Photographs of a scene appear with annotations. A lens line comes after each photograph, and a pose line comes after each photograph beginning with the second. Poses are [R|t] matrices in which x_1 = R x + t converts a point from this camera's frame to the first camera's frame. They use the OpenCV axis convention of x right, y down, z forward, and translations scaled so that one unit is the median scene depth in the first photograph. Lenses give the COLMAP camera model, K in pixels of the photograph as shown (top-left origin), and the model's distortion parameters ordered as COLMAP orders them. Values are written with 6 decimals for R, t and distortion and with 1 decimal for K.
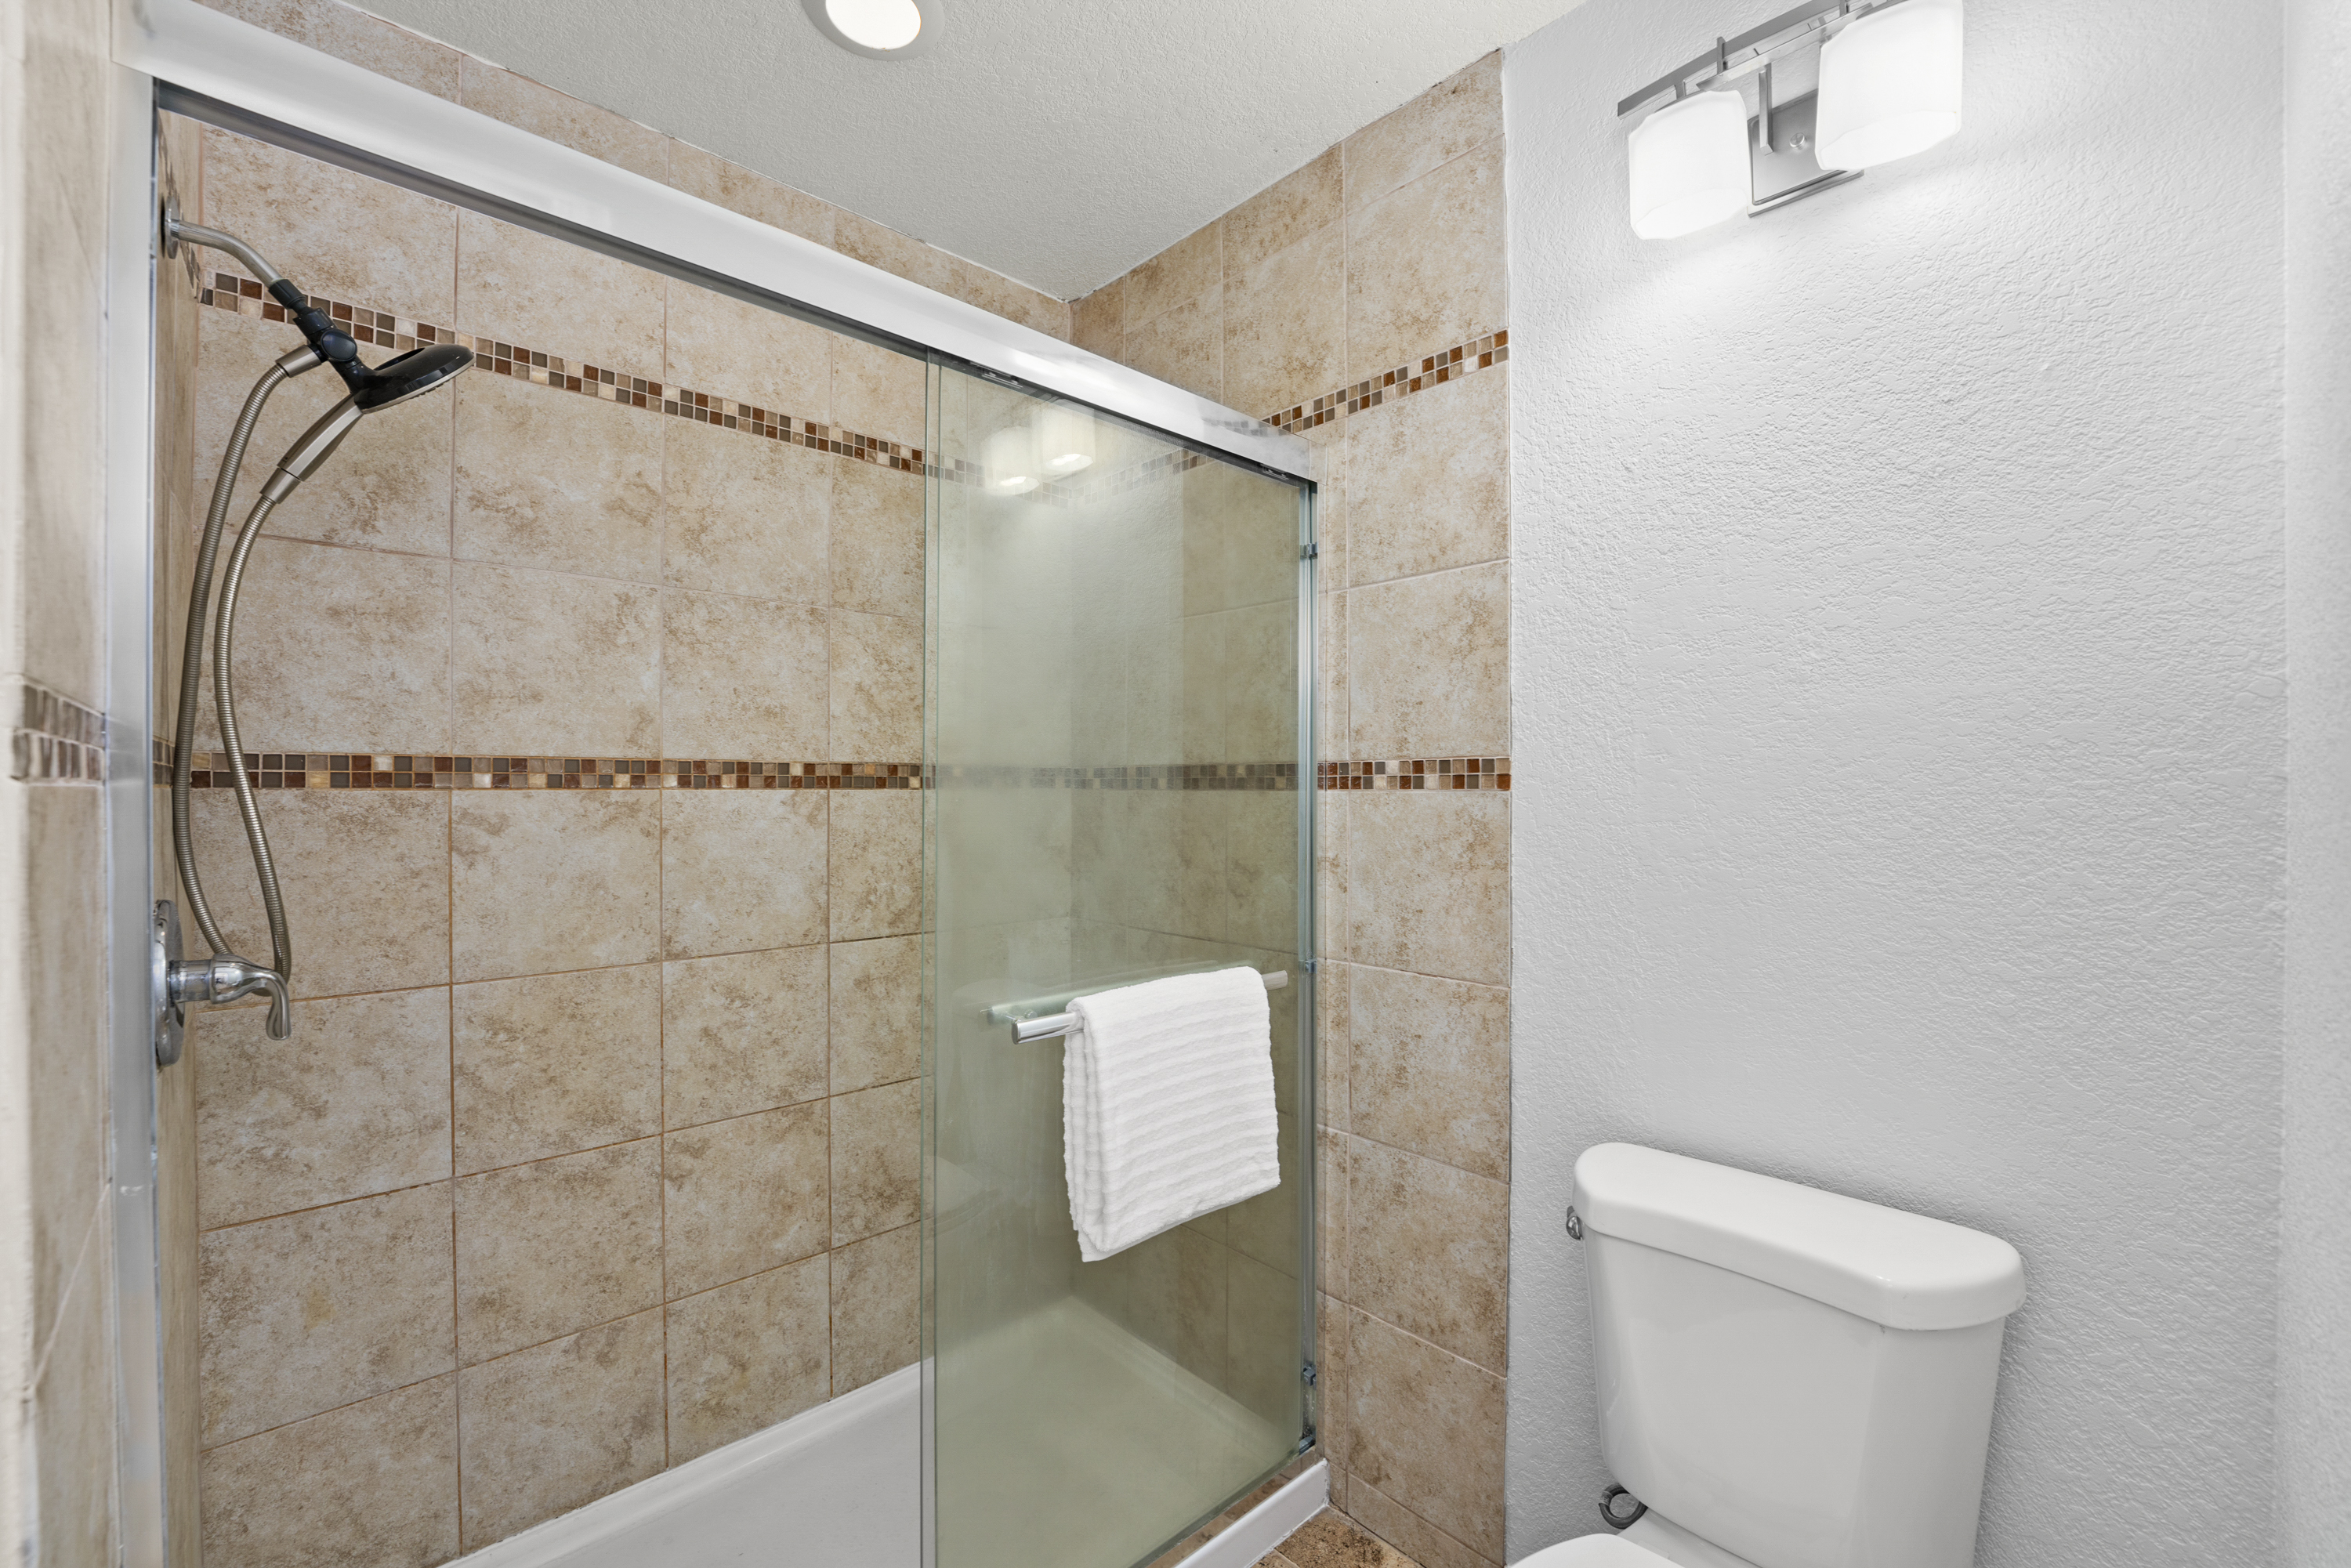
lens RADIAL K [[957.2, 0, 1160.1], [0, 957.2, 786.7], [0, 0, 1]] dist [-0.023192, 0.002521]
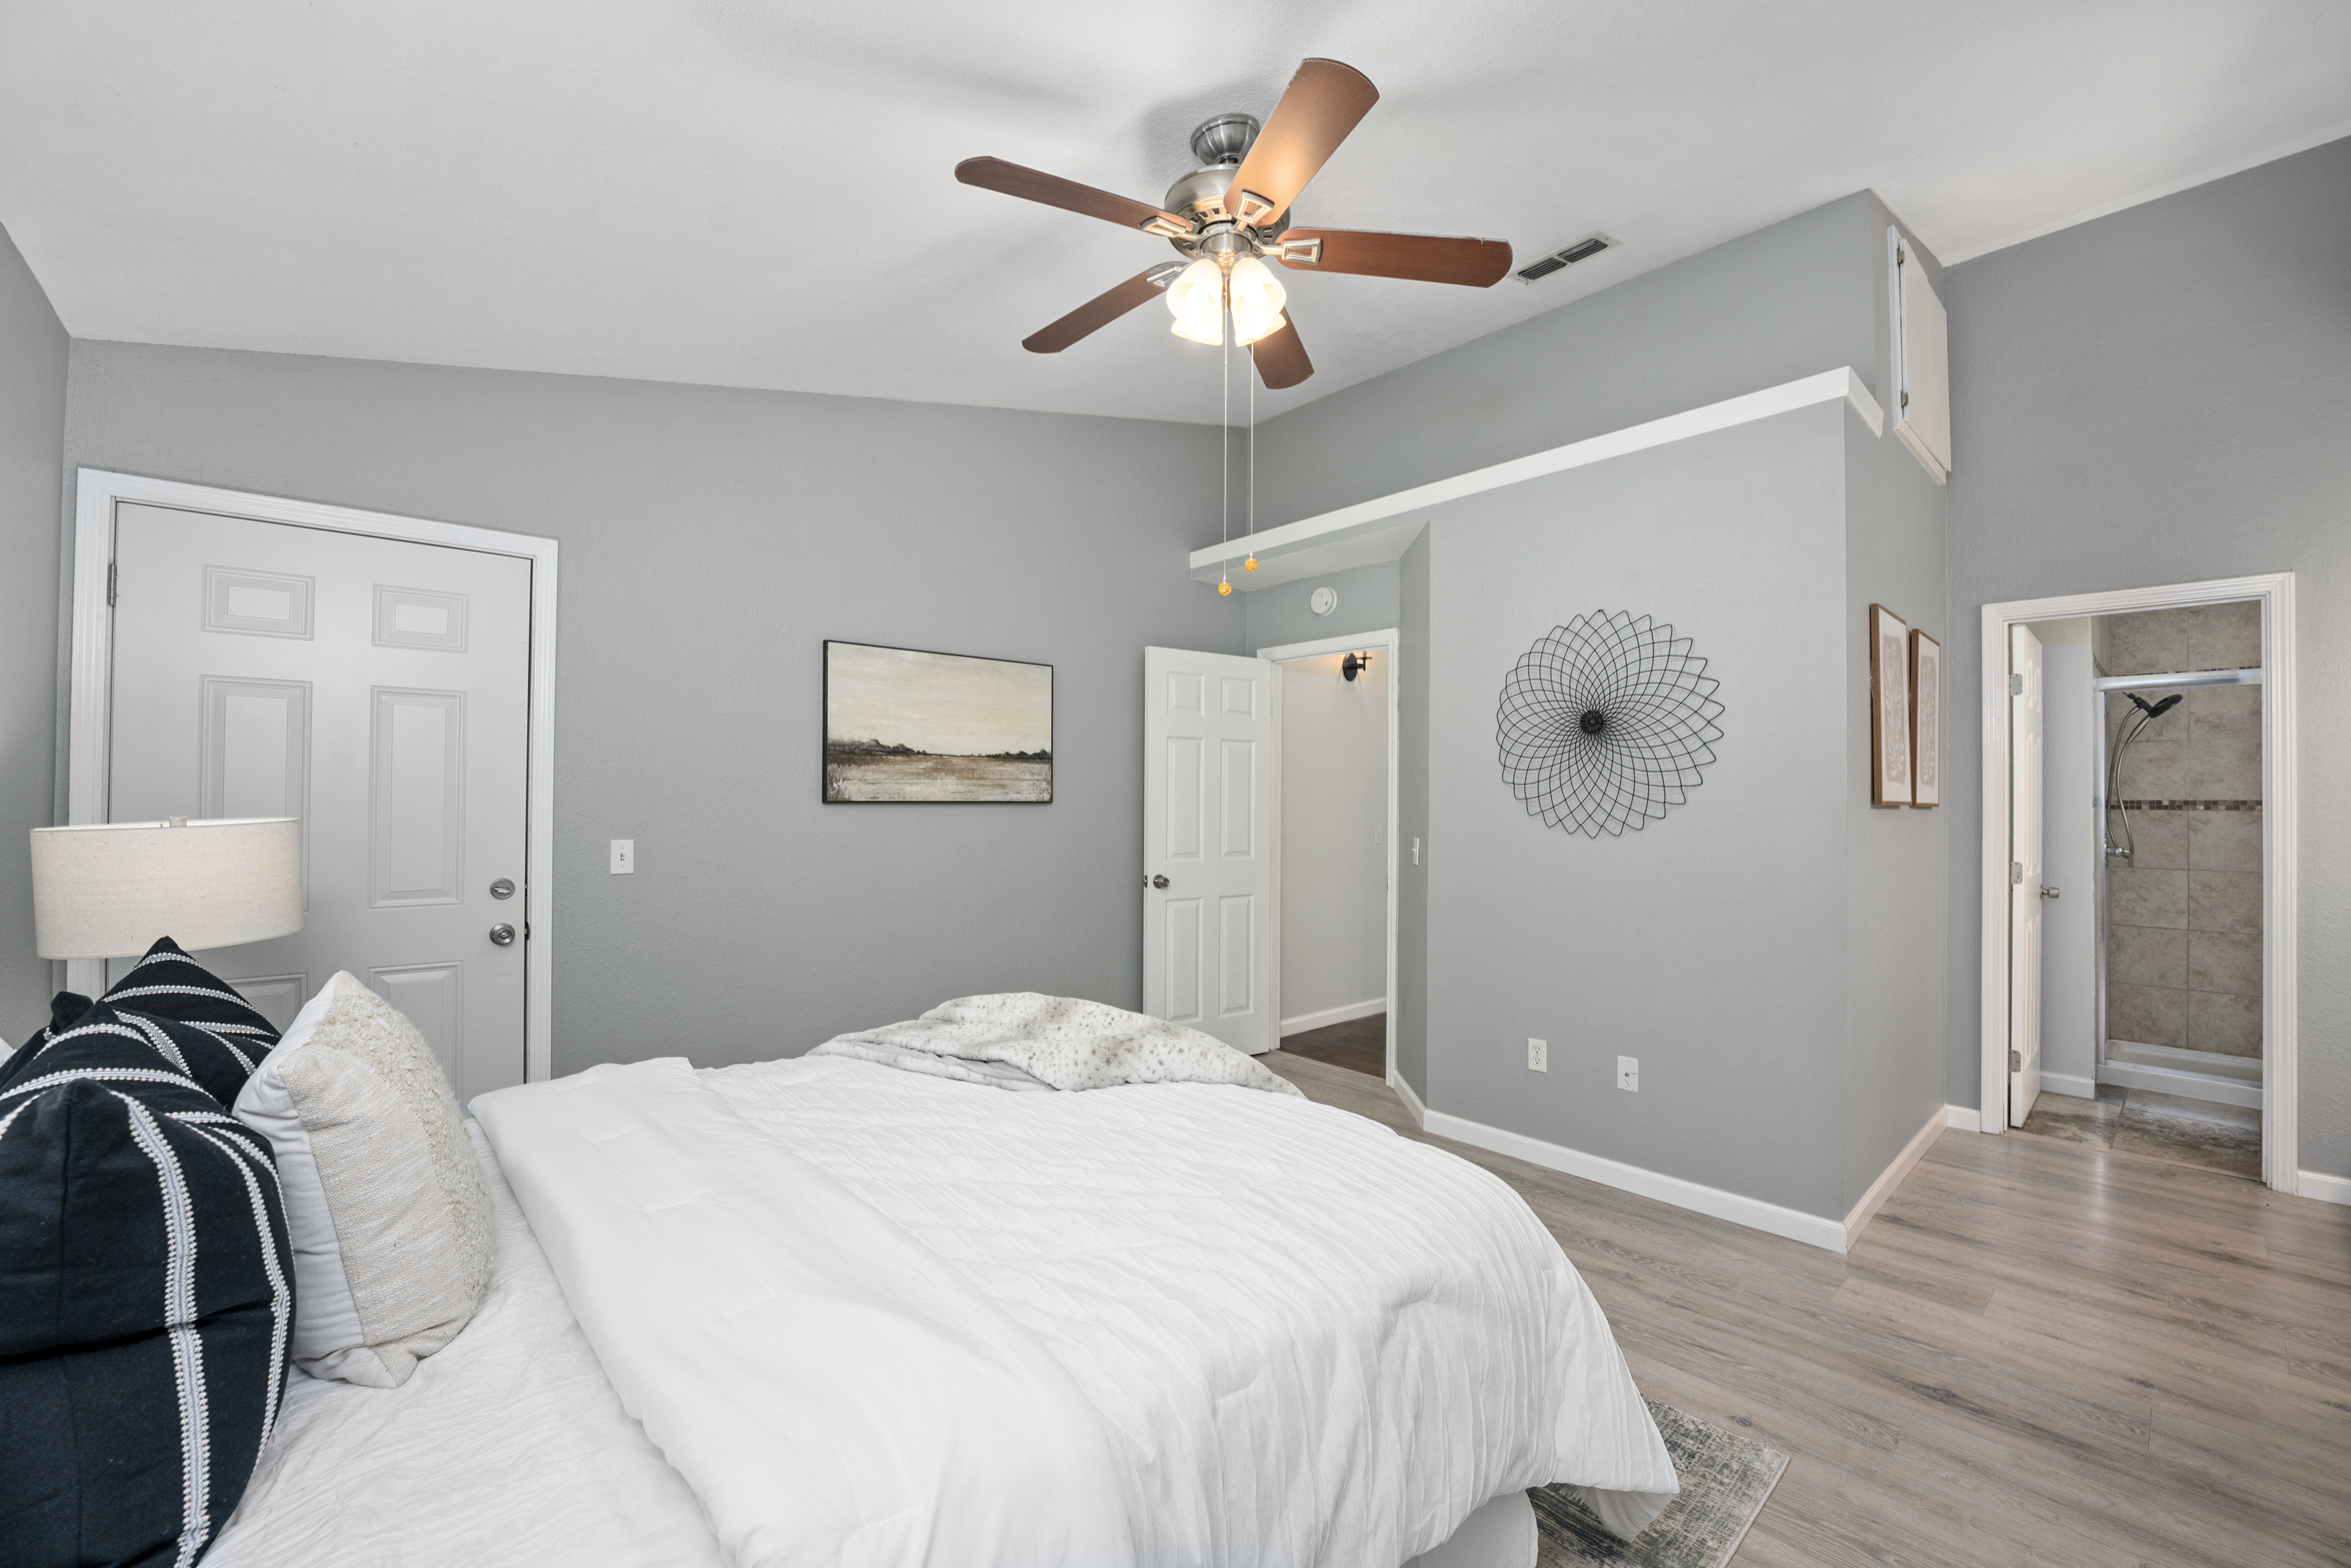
lens RADIAL K [[957.2, 0, 1174.3], [0, 957.2, 801.6], [0, 0, 1]] dist [-0.023192, 0.002521]
pose [[-0.012698, -0.004396, -0.999910, 2.556728], [-0.007784, 0.999960, -0.004297, 0.013755], [0.999889, 0.007729, -0.012732, -2.496797]]
